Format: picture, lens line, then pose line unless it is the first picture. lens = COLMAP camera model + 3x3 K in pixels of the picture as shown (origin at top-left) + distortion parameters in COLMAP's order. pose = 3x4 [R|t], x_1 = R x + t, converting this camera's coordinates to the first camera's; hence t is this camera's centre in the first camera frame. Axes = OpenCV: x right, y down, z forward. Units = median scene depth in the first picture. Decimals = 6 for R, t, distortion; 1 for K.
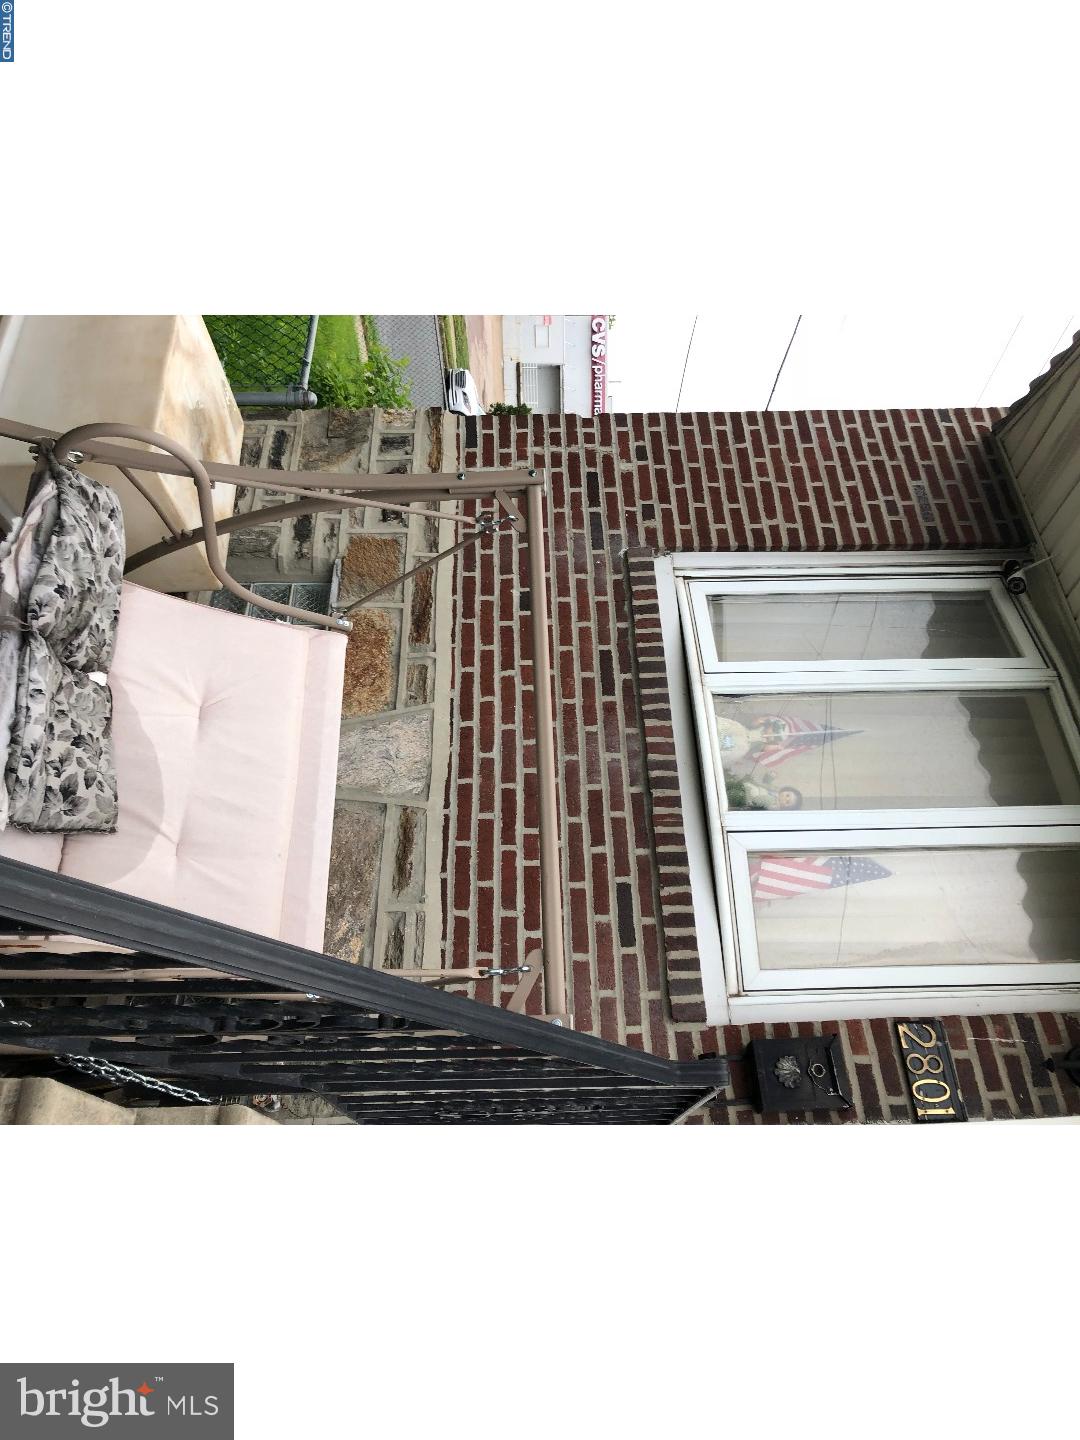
lens RADIAL K [[885.5, 0, 539.0], [0, 885.5, 710.8], [0, 0, 1]] dist [0.041940, -0.031918]
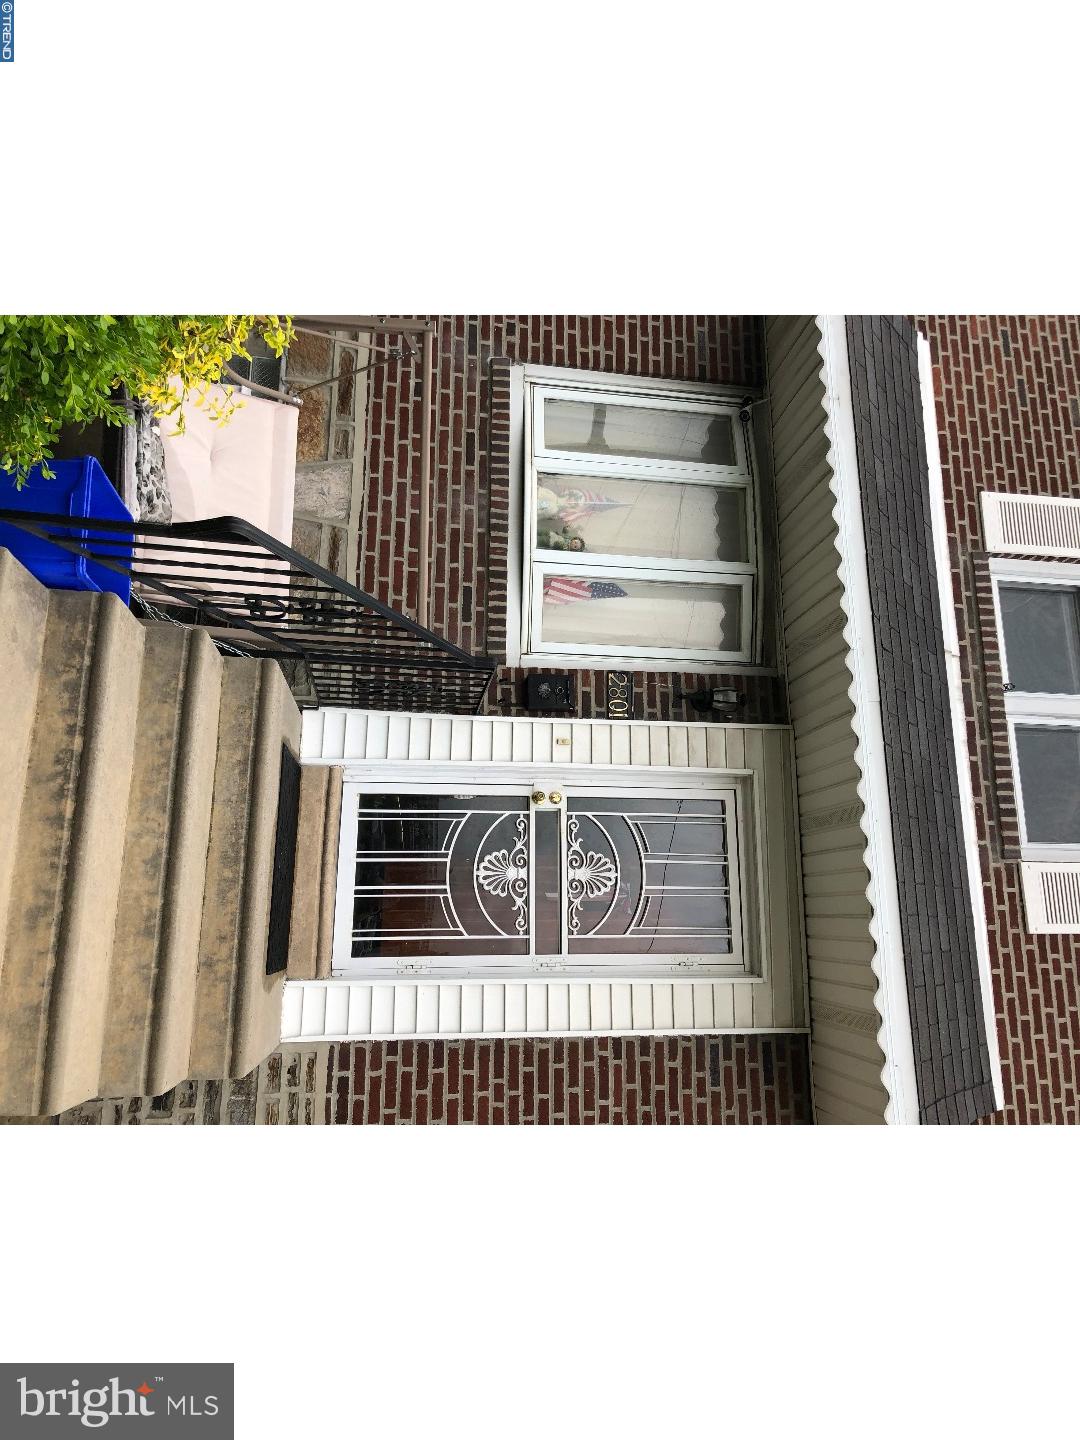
lens RADIAL K [[885.5, 0, 547.0], [0, 885.5, 713.8], [0, 0, 1]] dist [0.041940, -0.031918]
pose [[0.985623, 0.061937, 0.157197, -0.004393], [-0.105810, 0.951620, 0.288485, -0.068136], [-0.131724, -0.300971, 0.944492, -0.611008]]
